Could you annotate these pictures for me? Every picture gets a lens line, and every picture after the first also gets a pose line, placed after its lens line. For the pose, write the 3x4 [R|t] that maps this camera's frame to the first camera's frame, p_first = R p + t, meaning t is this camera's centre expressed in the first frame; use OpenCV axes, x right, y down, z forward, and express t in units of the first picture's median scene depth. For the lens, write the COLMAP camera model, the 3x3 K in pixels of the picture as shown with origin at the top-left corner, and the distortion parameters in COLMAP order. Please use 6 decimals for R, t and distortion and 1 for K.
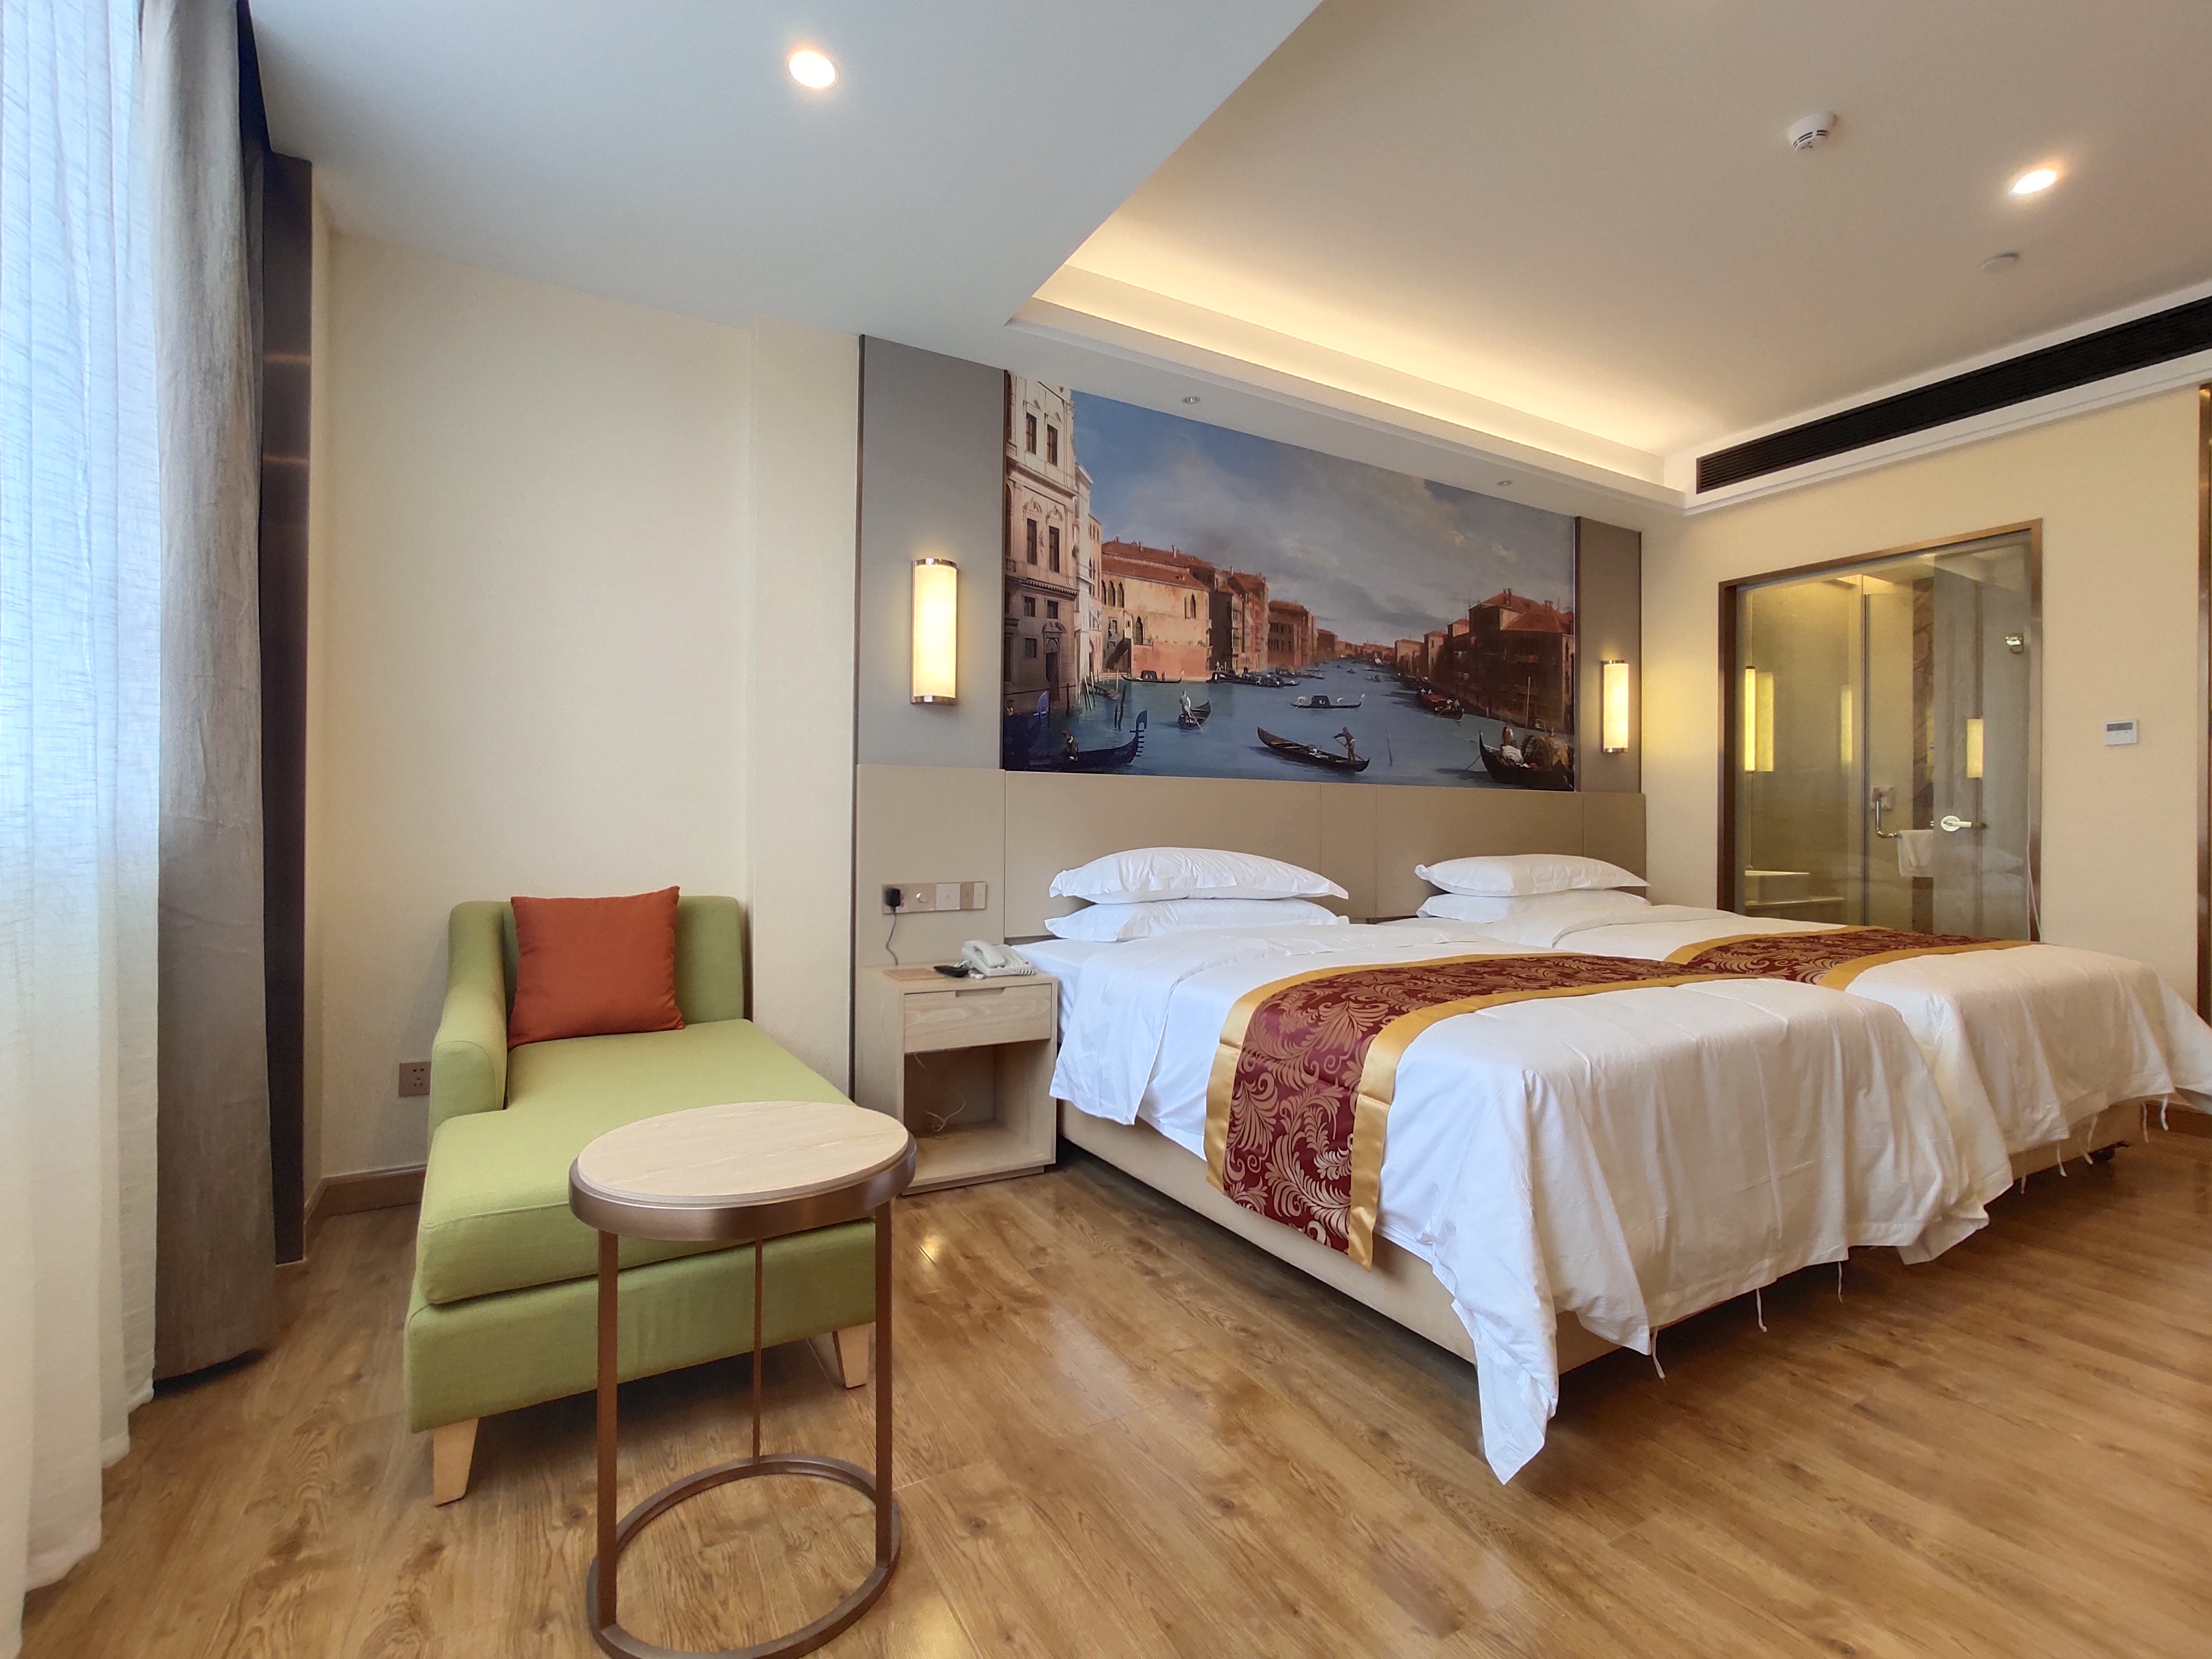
lens RADIAL K [[1012.1, 0, 1094.8], [0, 1012.1, 835.2], [0, 0, 1]] dist [-0.017577, 0.004953]
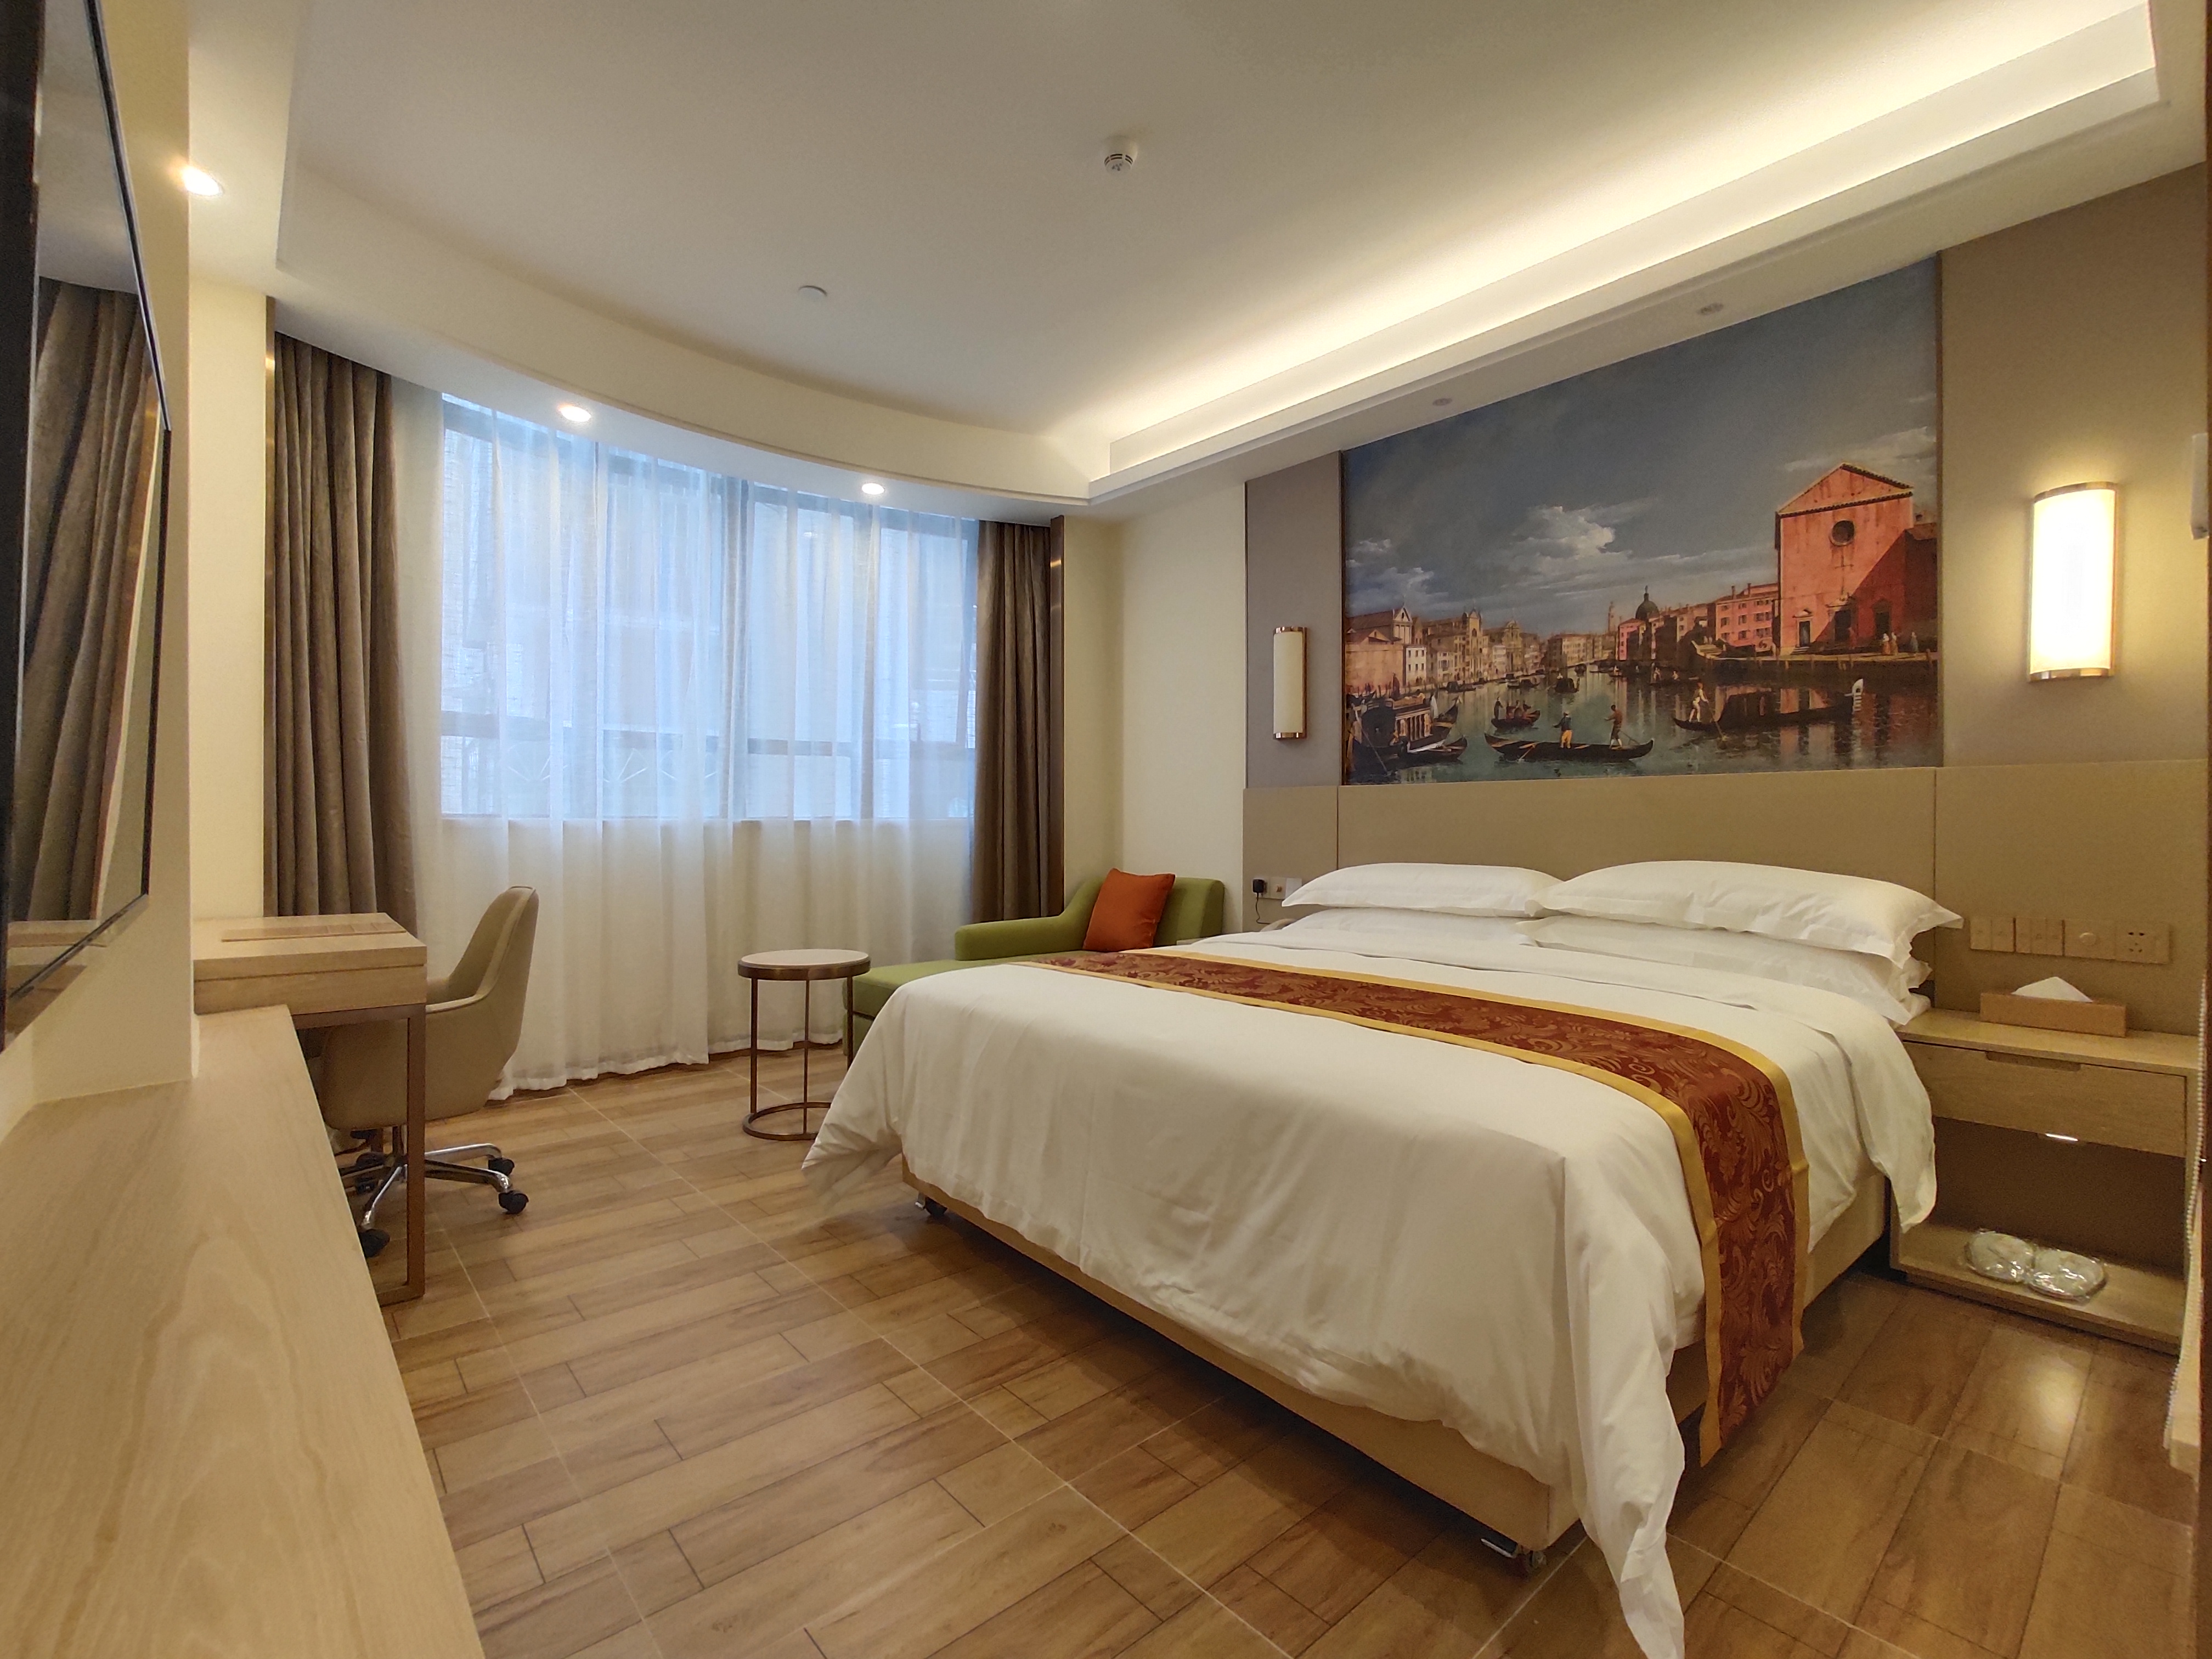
lens RADIAL K [[1012.1, 0, 1110.4], [0, 1012.1, 838.4], [0, 0, 1]] dist [-0.017577, 0.004953]
pose [[0.224425, -0.015954, -0.974361, 0.868389], [-0.016884, 0.999652, -0.020257, 0.018444], [0.974345, 0.020998, 0.224078, 0.417601]]
